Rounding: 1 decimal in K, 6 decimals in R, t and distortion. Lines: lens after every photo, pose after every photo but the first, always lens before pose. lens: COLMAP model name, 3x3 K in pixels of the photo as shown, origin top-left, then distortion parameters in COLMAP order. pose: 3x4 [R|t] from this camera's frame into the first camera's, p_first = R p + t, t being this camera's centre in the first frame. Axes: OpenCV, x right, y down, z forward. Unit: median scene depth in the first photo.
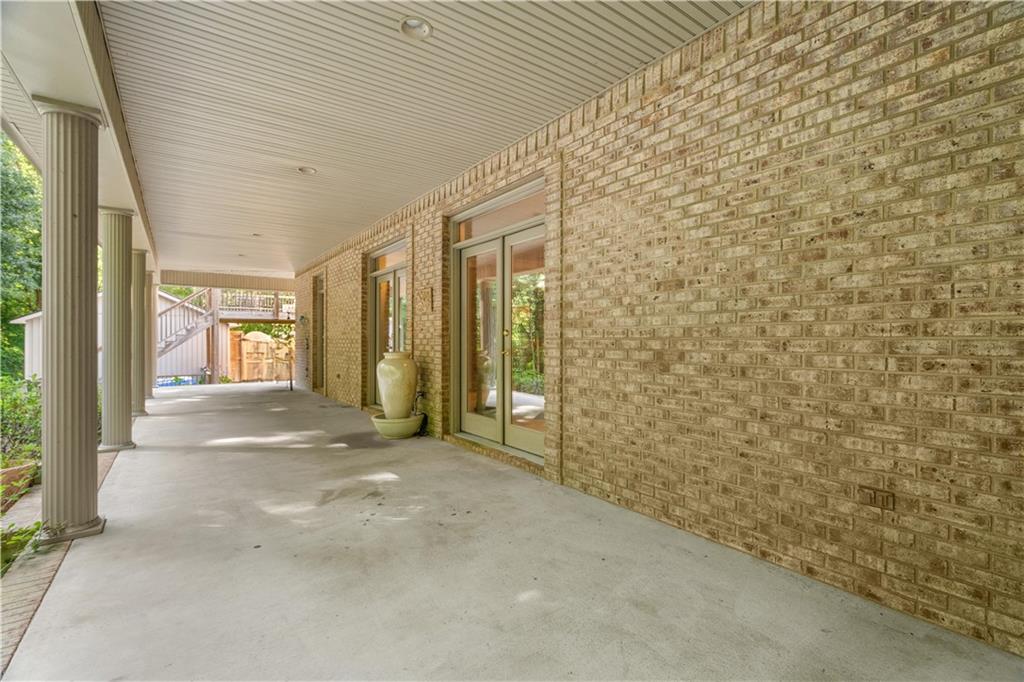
lens RADIAL K [[464.7, 0, 514.0], [0, 464.7, 338.9], [0, 0, 1]] dist [-0.000314, -0.000039]
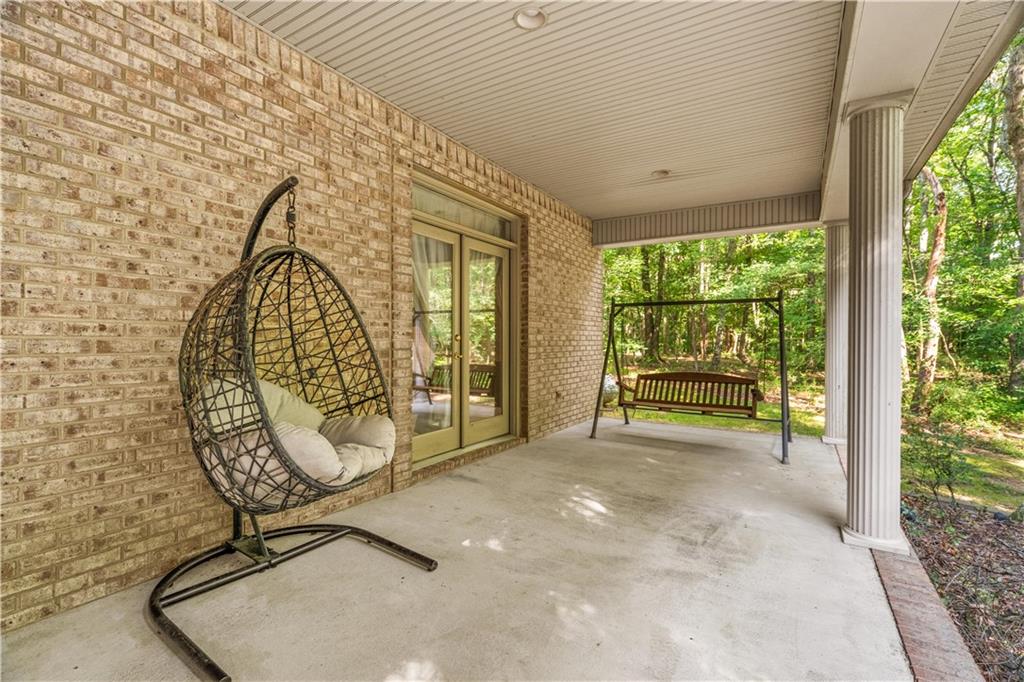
lens RADIAL K [[464.7, 0, 511.1], [0, 464.7, 342.2], [0, 0, 1]] dist [-0.000314, -0.000039]
pose [[-0.378045, -0.004555, 0.925776, -0.400823], [-0.006870, 0.999974, 0.002114, 0.000024], [-0.925762, -0.005561, -0.378067, 0.408352]]
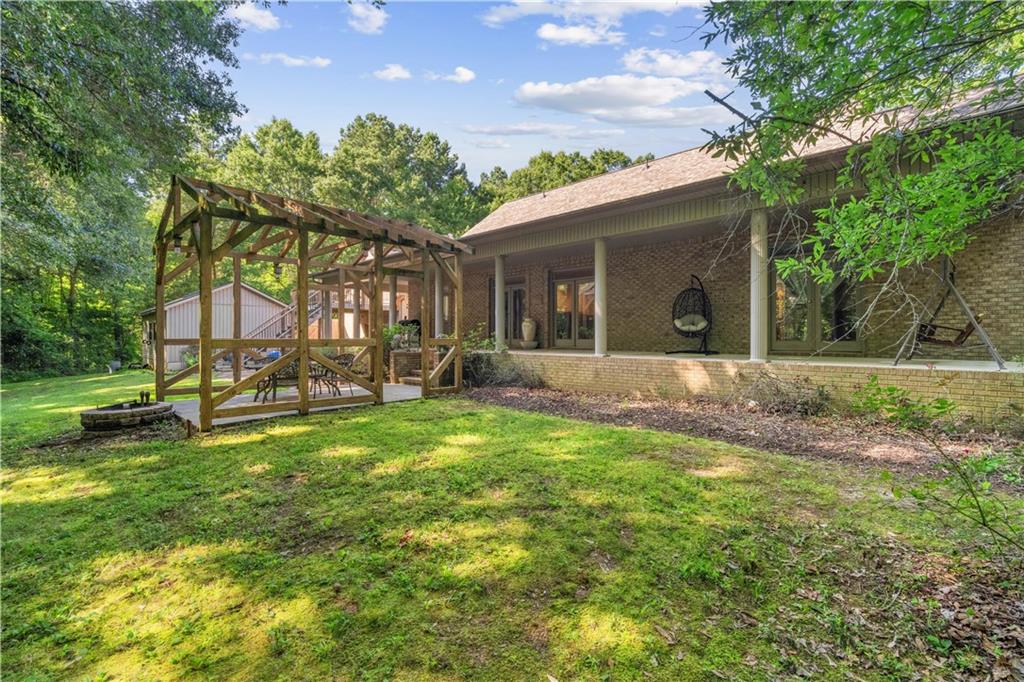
lens RADIAL K [[464.7, 0, 509.9], [0, 464.7, 339.1], [0, 0, 1]] dist [-0.000314, -0.000039]
pose [[0.987987, -0.001251, 0.154530, -2.449066], [0.000004, 0.999967, 0.008070, 0.395177], [-0.154535, -0.007972, 0.987955, -5.285035]]
